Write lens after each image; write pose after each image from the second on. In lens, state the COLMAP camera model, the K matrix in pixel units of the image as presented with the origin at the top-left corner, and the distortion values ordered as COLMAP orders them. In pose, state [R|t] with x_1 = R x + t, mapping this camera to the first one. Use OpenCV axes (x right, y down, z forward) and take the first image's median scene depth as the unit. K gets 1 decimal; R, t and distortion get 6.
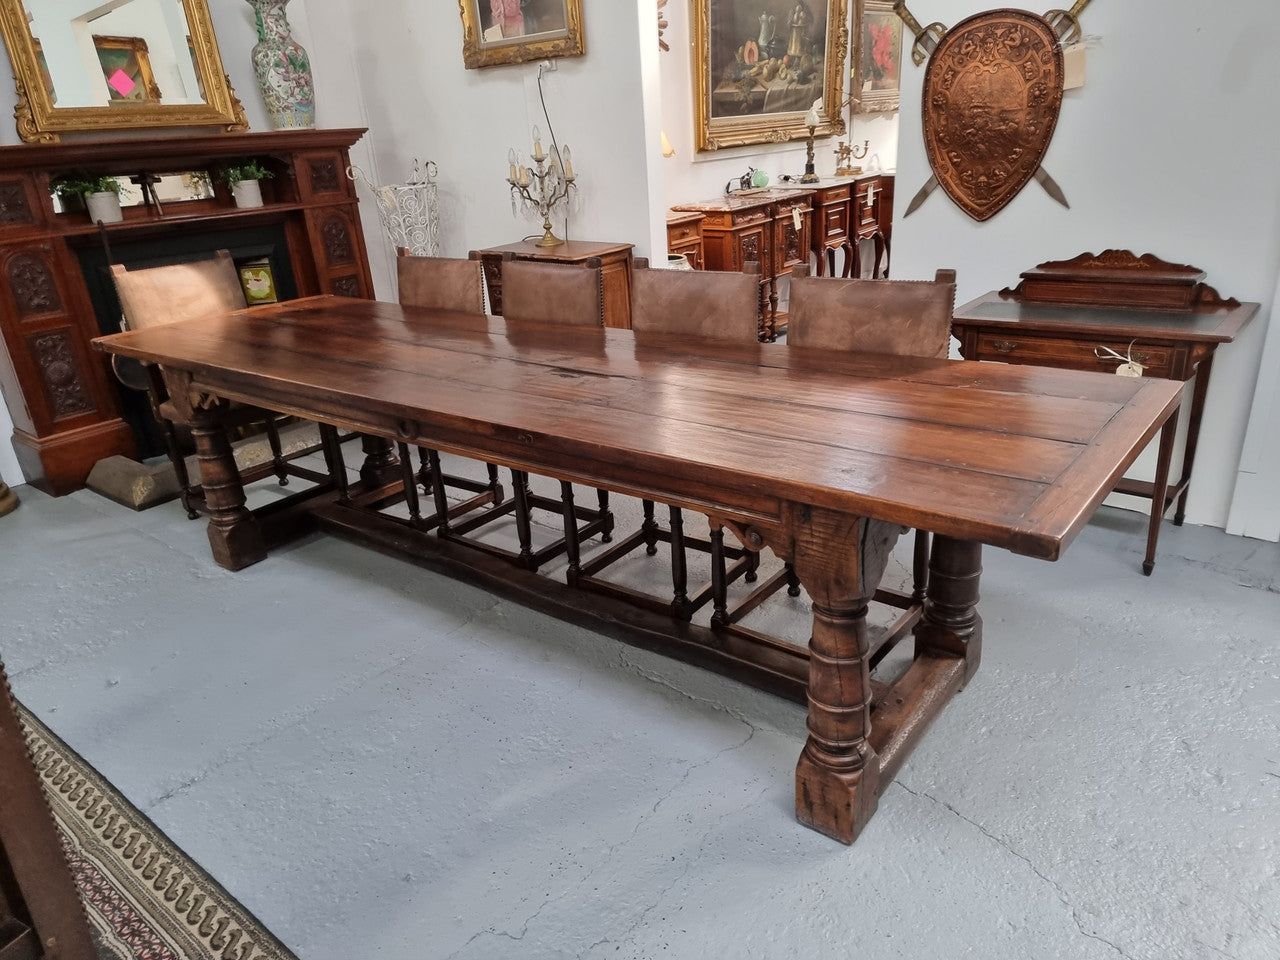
lens RADIAL K [[879.8, 0, 657.7], [0, 879.8, 481.2], [0, 0, 1]] dist [0.095170, -0.079716]
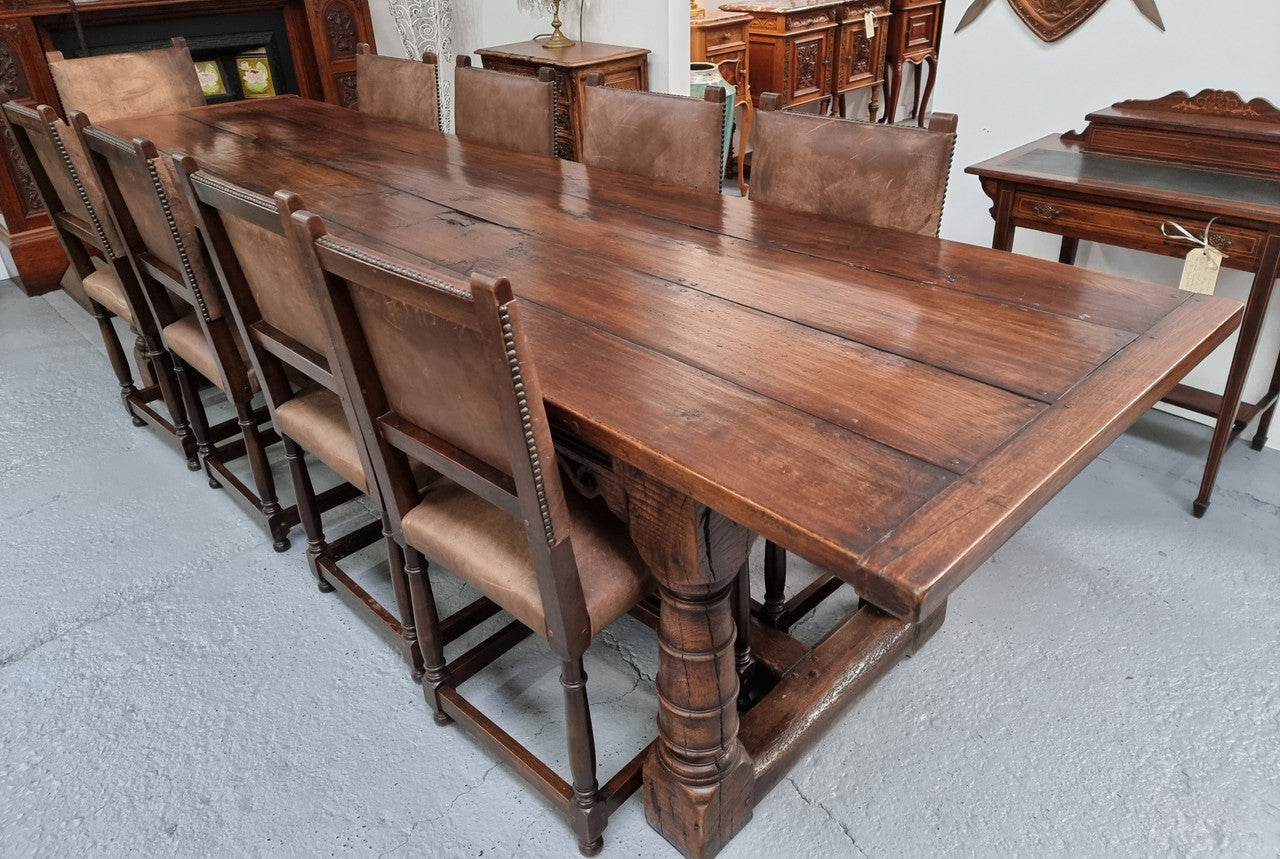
lens RADIAL K [[884.9, 0, 647.1], [0, 884.9, 382.1], [0, 0, 1]] dist [0.091392, -0.081471]
pose [[0.990240, 0.084523, -0.110814, 0.133421], [-0.072664, 0.991598, 0.107017, -0.057728], [0.118928, -0.097920, 0.988063, 0.156293]]
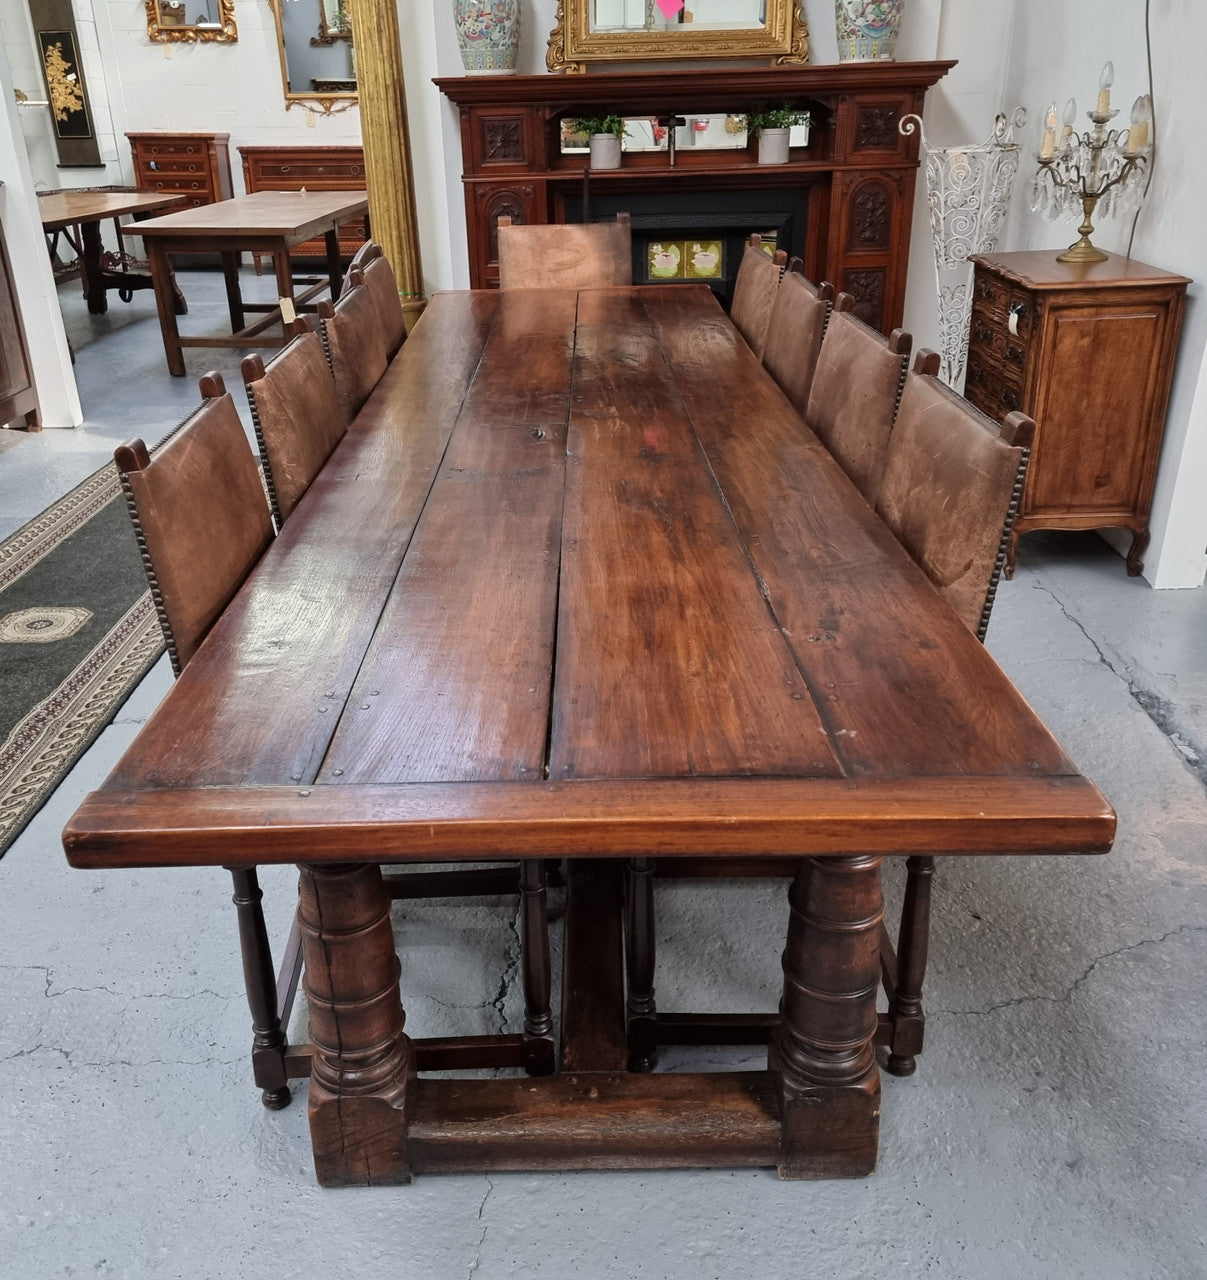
lens RADIAL K [[1180.5, 0, 565.1], [0, 1180.5, 616.8], [0, 0, 1]] dist [0.088442, -0.079566]
pose [[0.612527, 0.357756, -0.704855, 0.493499], [-0.307991, 0.929259, 0.204007, -0.142362], [0.727978, 0.092130, 0.679382, 0.289220]]
